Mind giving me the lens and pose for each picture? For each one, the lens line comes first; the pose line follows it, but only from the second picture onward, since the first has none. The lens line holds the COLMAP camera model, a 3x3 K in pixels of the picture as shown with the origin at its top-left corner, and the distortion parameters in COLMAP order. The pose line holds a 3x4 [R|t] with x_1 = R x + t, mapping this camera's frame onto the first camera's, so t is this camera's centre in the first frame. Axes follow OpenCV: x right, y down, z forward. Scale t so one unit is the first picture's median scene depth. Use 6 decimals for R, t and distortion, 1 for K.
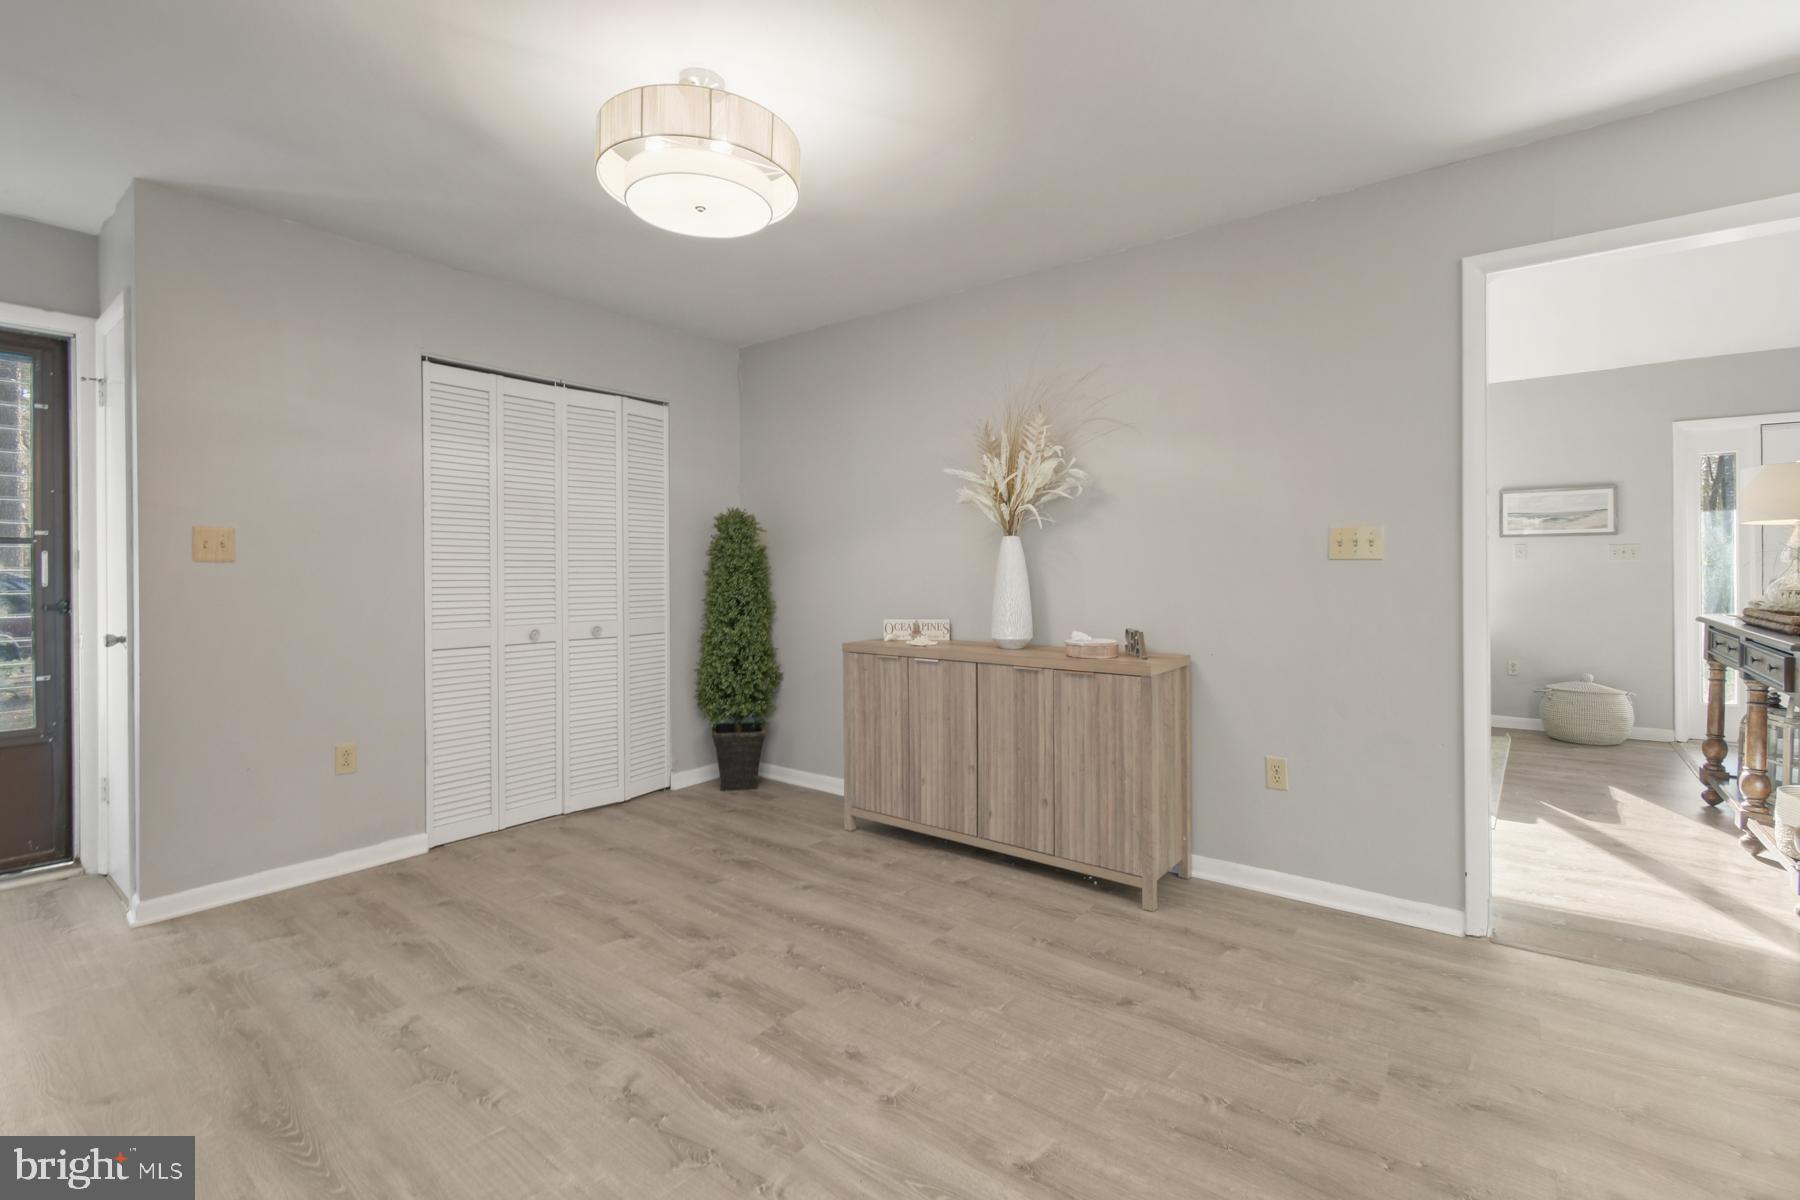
lens RADIAL K [[819.6, 0, 891.1], [0, 819.6, 577.0], [0, 0, 1]] dist [0.004010, -0.001073]
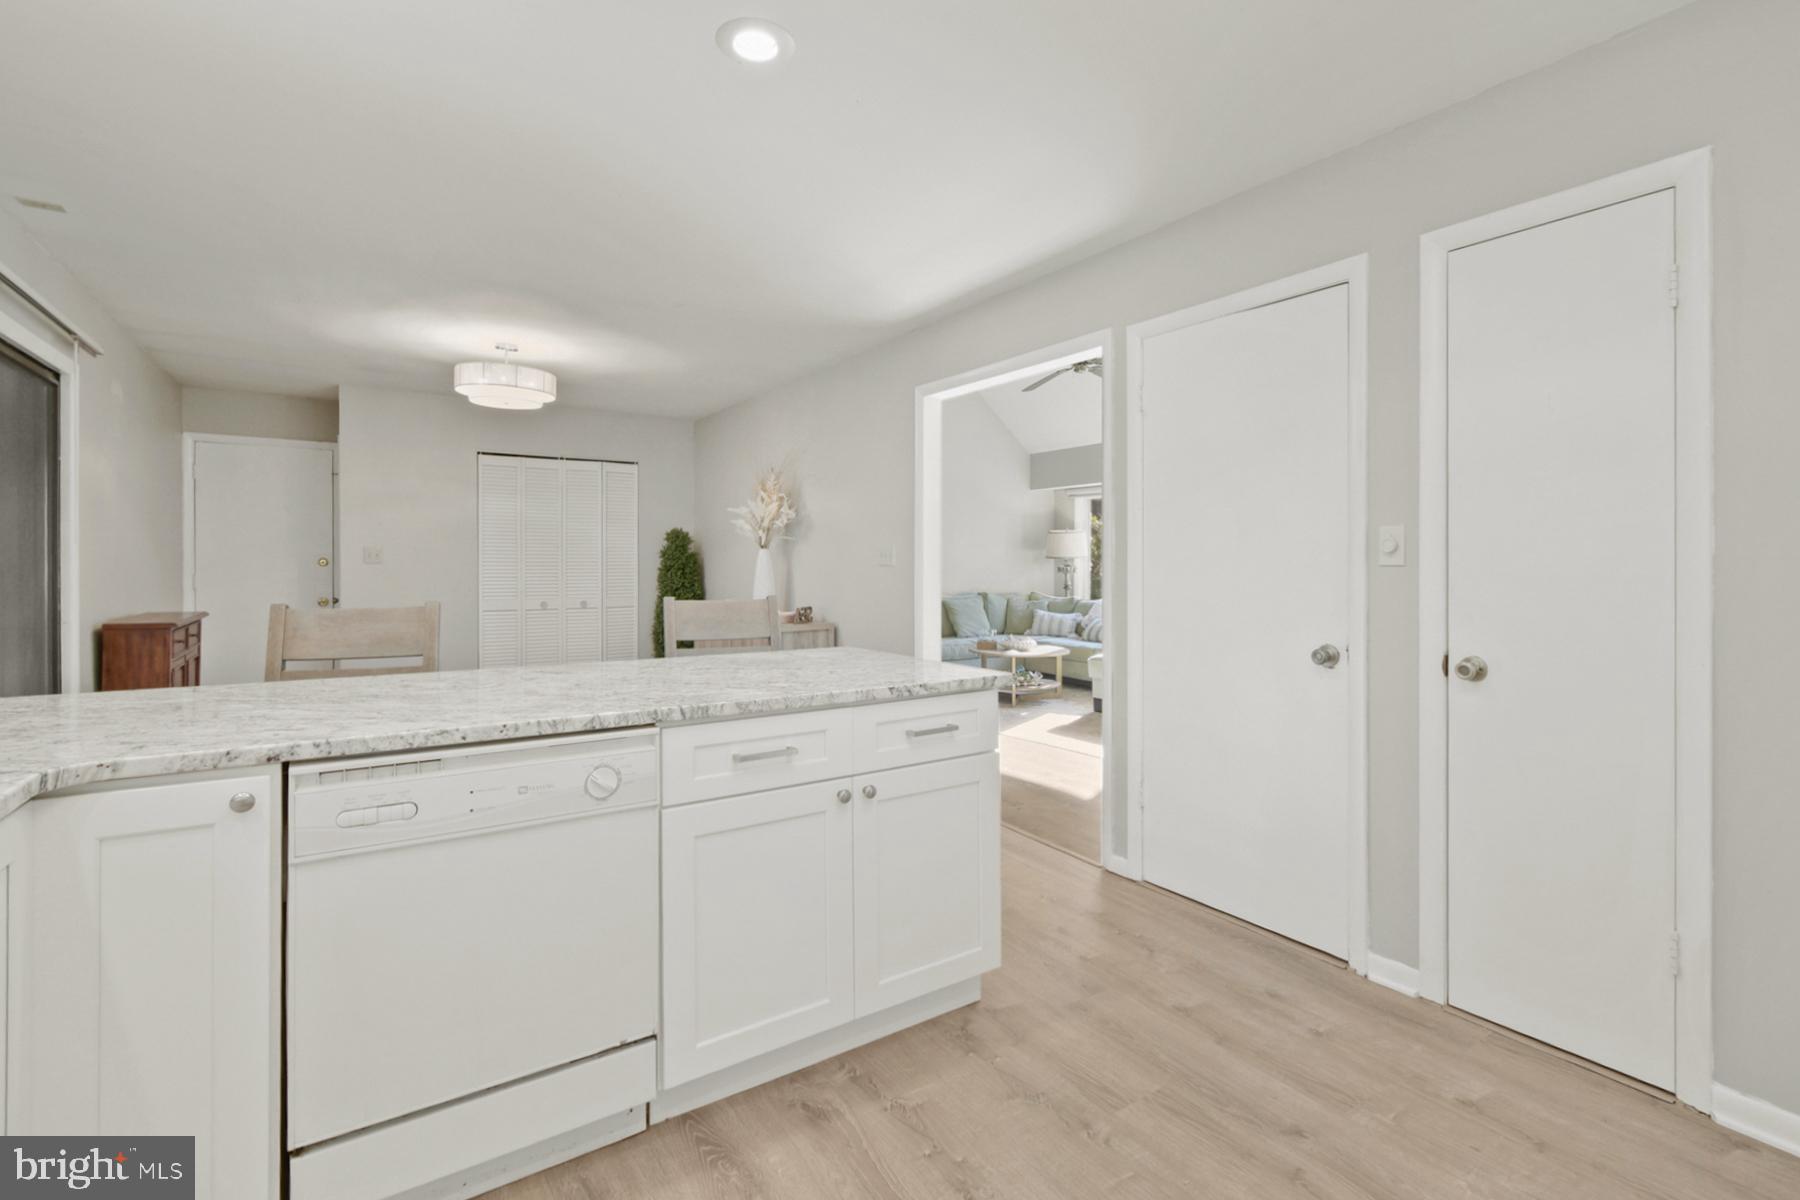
lens RADIAL K [[819.6, 0, 899.3], [0, 819.6, 568.8], [0, 0, 1]] dist [0.004010, -0.001073]
pose [[0.952589, 0.005298, -0.304215, 1.013426], [-0.005045, 0.999986, 0.001618, -0.015329], [0.304219, -0.000006, 0.952602, -0.528380]]
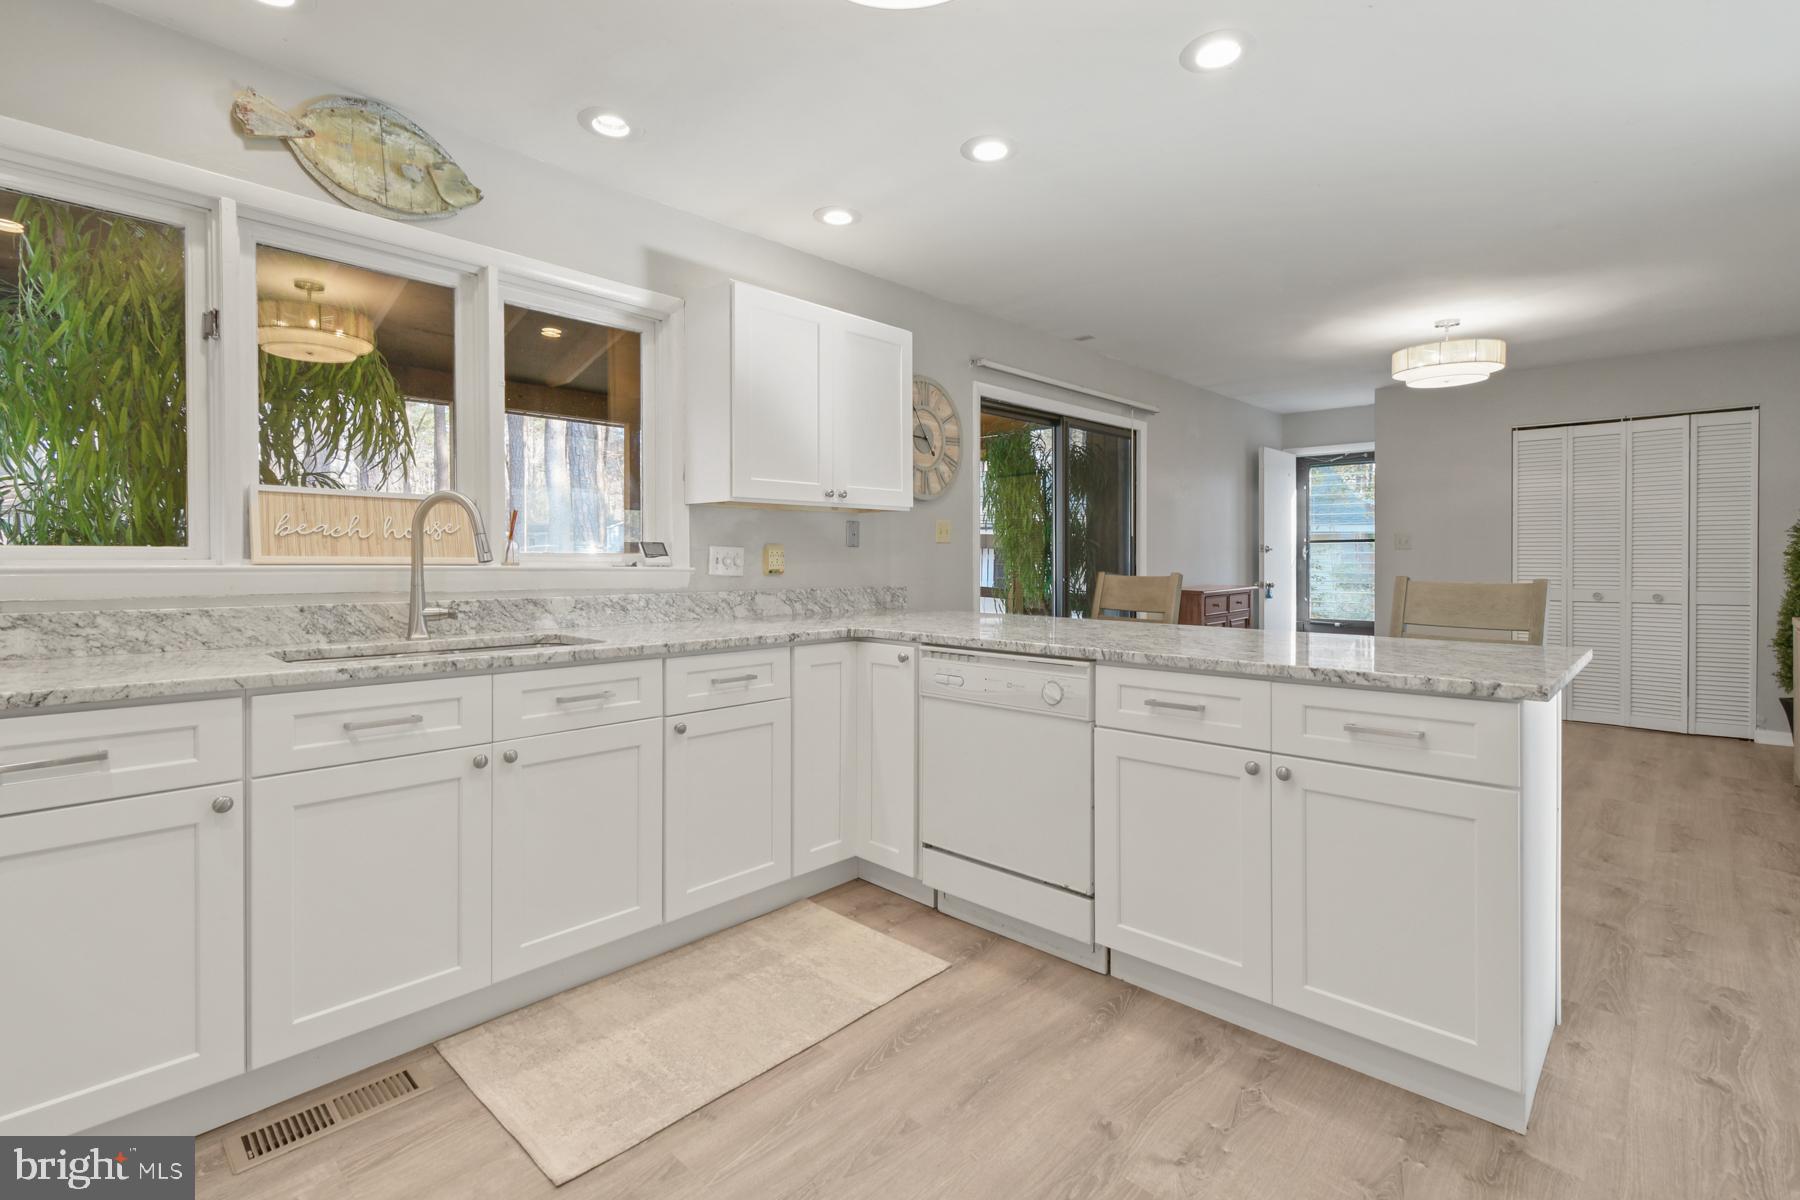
lens RADIAL K [[819.6, 0, 893.0], [0, 819.6, 569.0], [0, 0, 1]] dist [0.004010, -0.001073]
pose [[-0.089228, 0.017736, -0.995853, 1.432160], [-0.002764, 0.999833, 0.018055, -0.001861], [0.996007, 0.004364, -0.089164, -0.154723]]
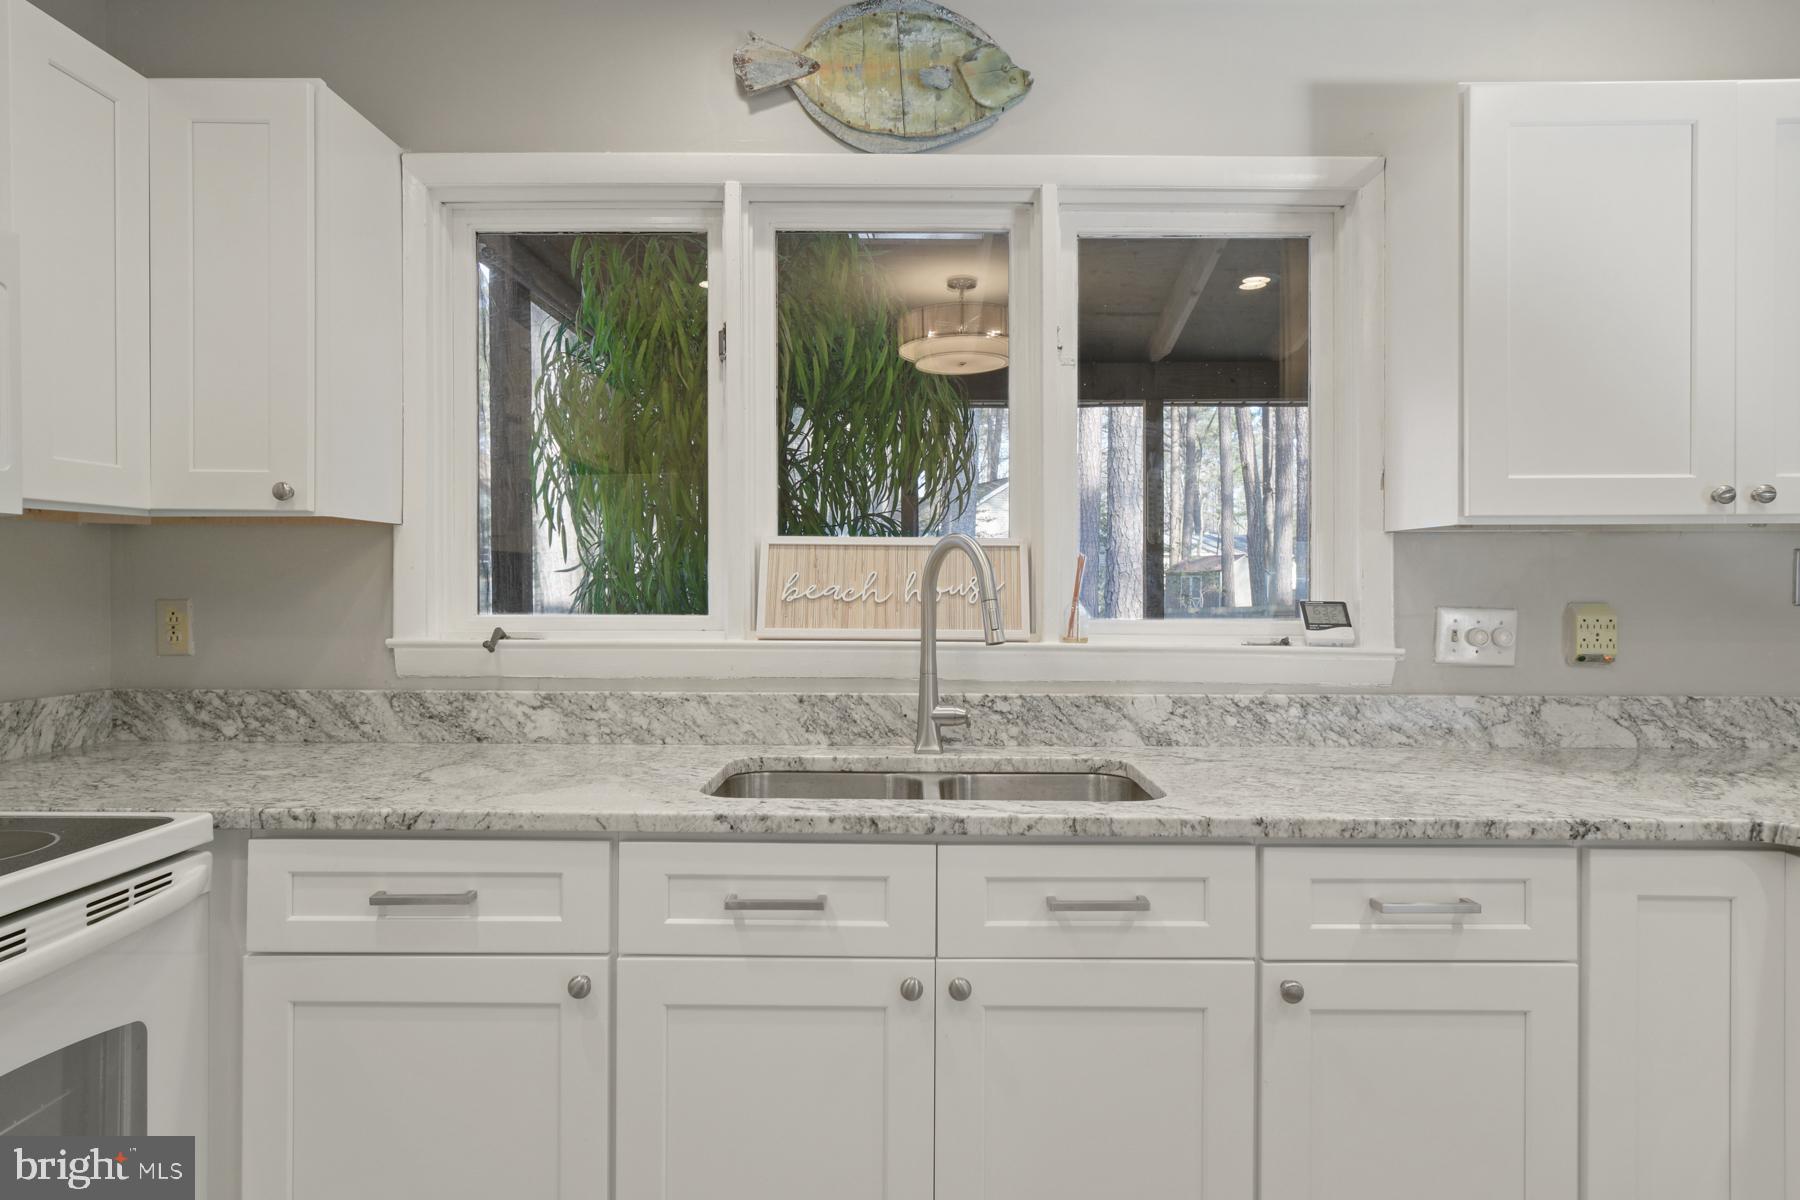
lens RADIAL K [[1043.7, 0, 904.5], [0, 1043.7, 589.8], [0, 0, 1]] dist [0.005053, -0.001748]
pose [[-0.785044, 0.007406, -0.619396, 1.131887], [0.001875, 0.999952, 0.009580, -0.031515], [0.619437, 0.006359, -0.785020, -0.149624]]
